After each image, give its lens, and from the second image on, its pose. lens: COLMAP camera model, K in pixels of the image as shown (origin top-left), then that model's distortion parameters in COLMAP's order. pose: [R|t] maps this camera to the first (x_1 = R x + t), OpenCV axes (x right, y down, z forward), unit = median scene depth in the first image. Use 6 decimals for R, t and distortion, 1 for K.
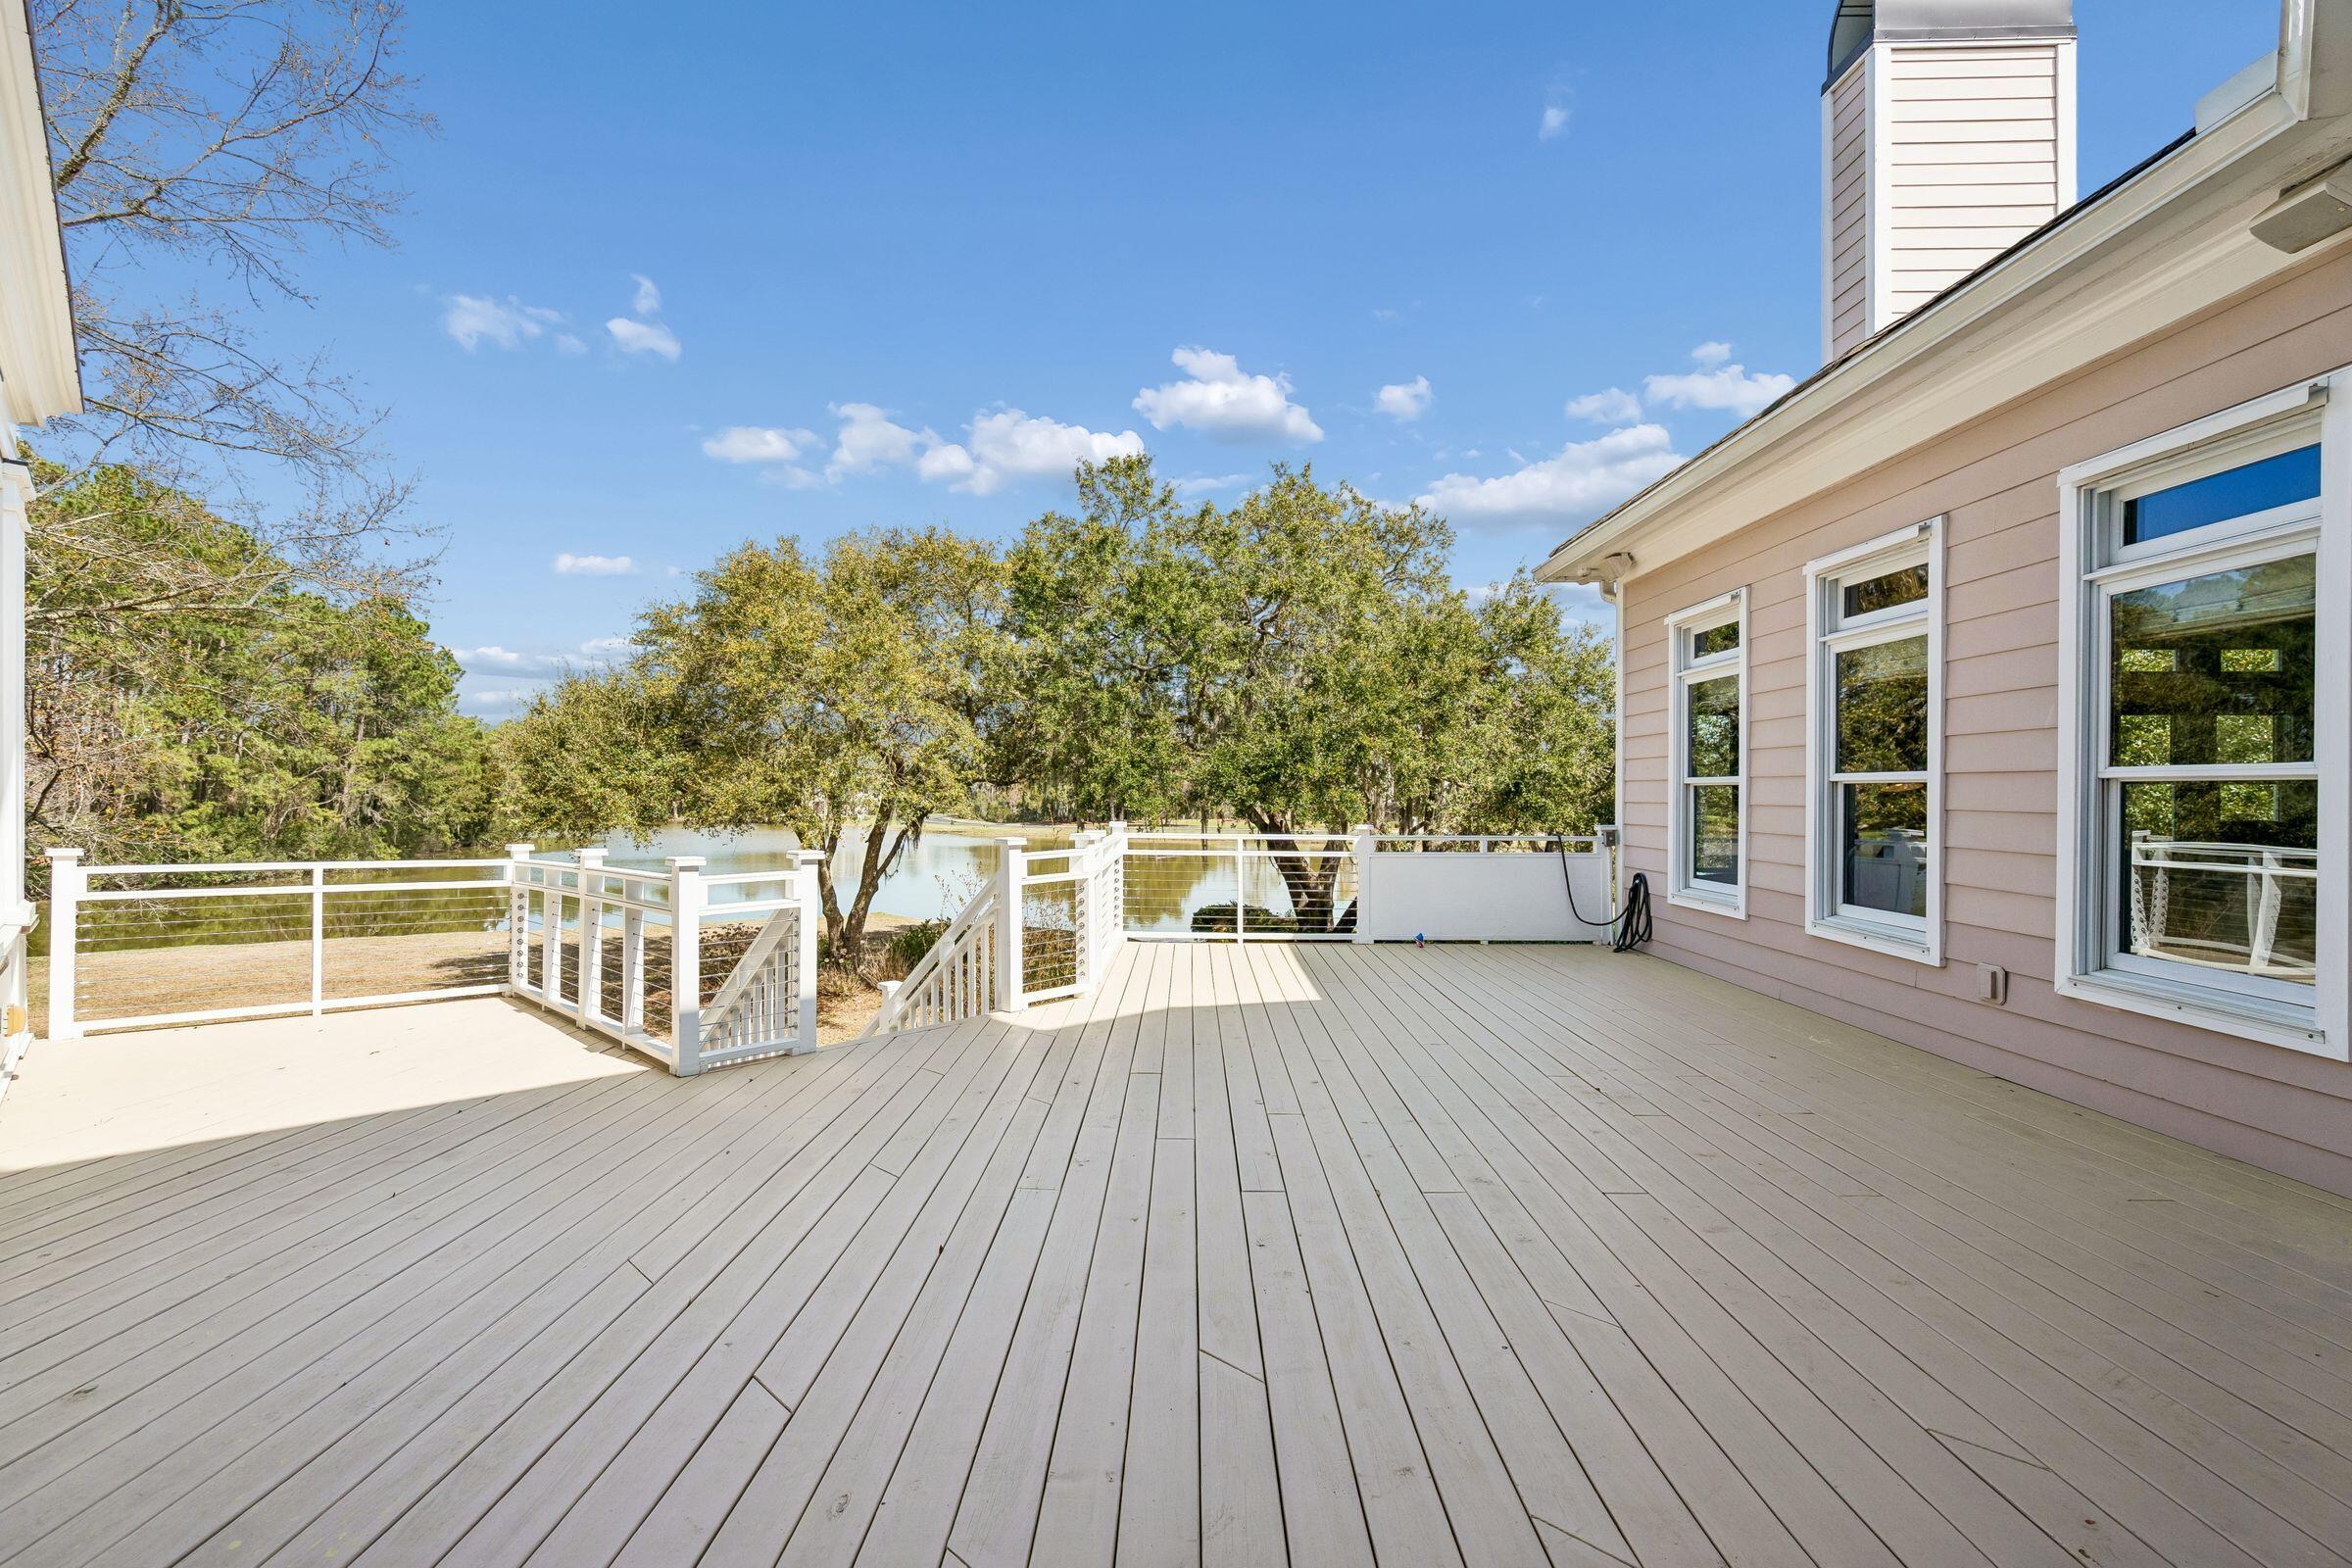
lens RADIAL K [[1078.3, 0, 1170.8], [0, 1078.3, 796.3], [0, 0, 1]] dist [0.001251, -0.000507]
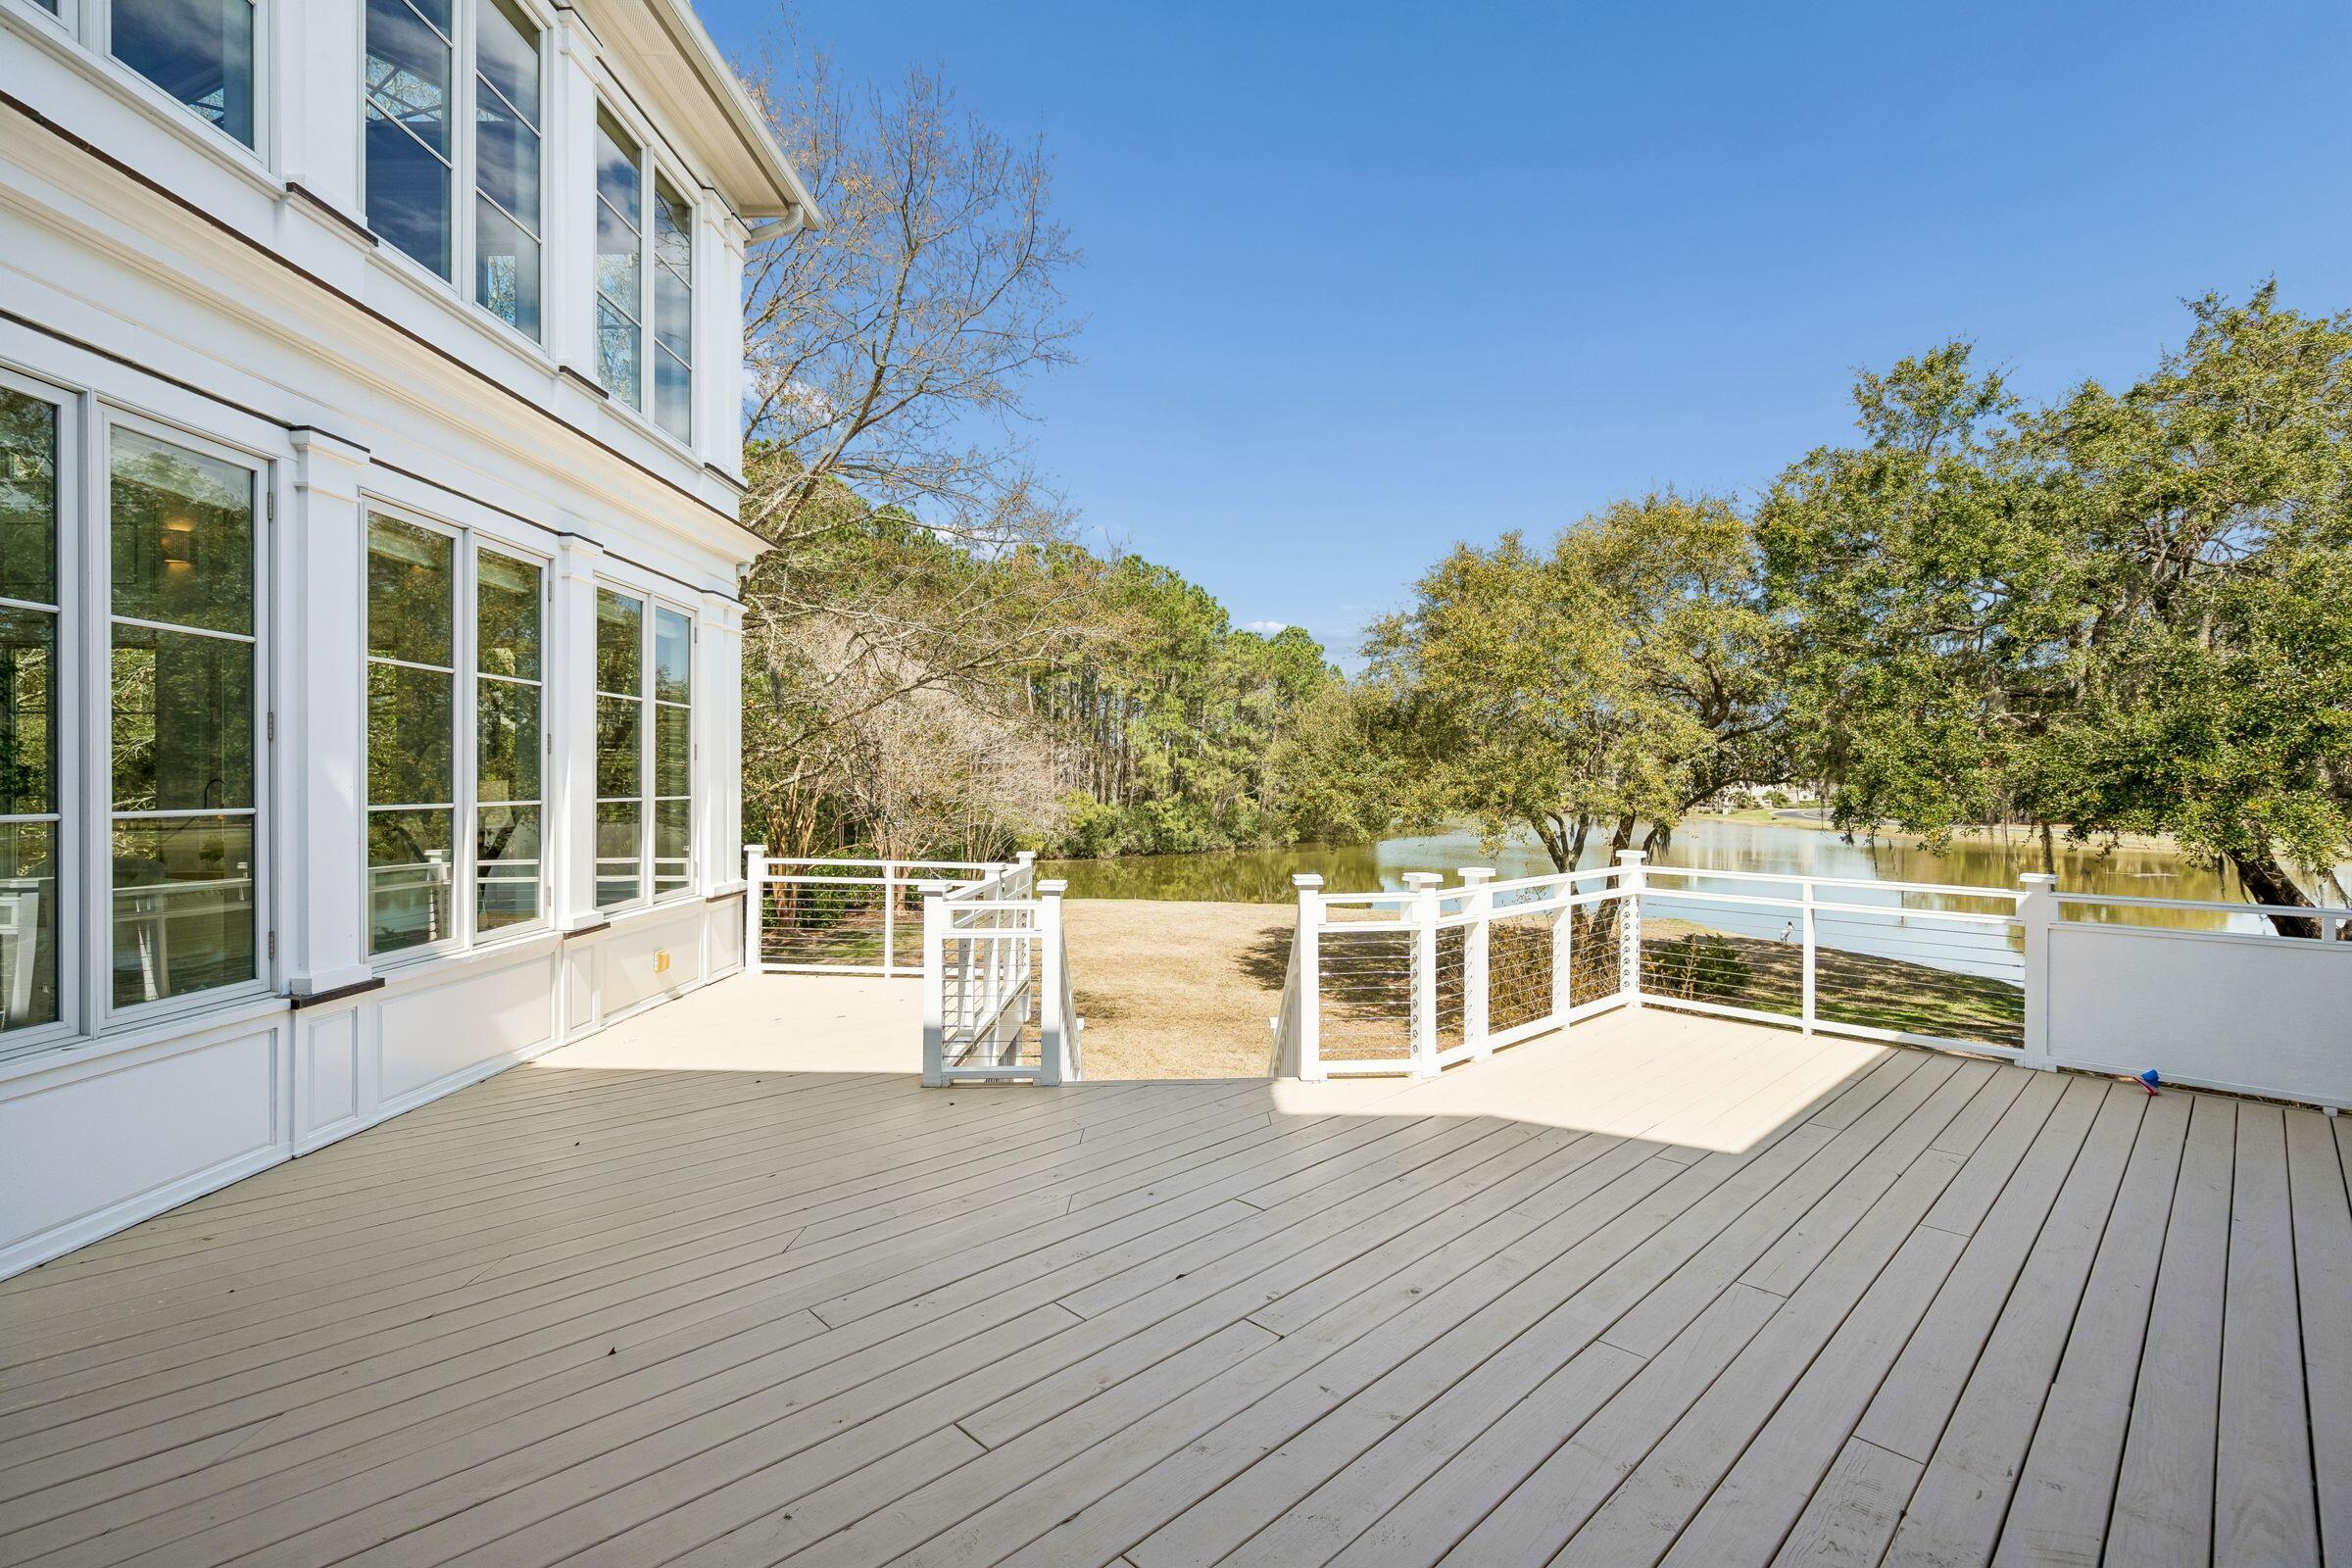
lens RADIAL K [[1062.7, 0, 1176.0], [0, 1062.7, 784.0], [0, 0, 1]] dist [0.000251, -0.000123]
pose [[0.711689, 0.001637, -0.702492, 0.113087], [-0.003144, 0.999995, -0.000855, -0.010073], [0.702487, 0.002818, 0.711691, 0.100739]]
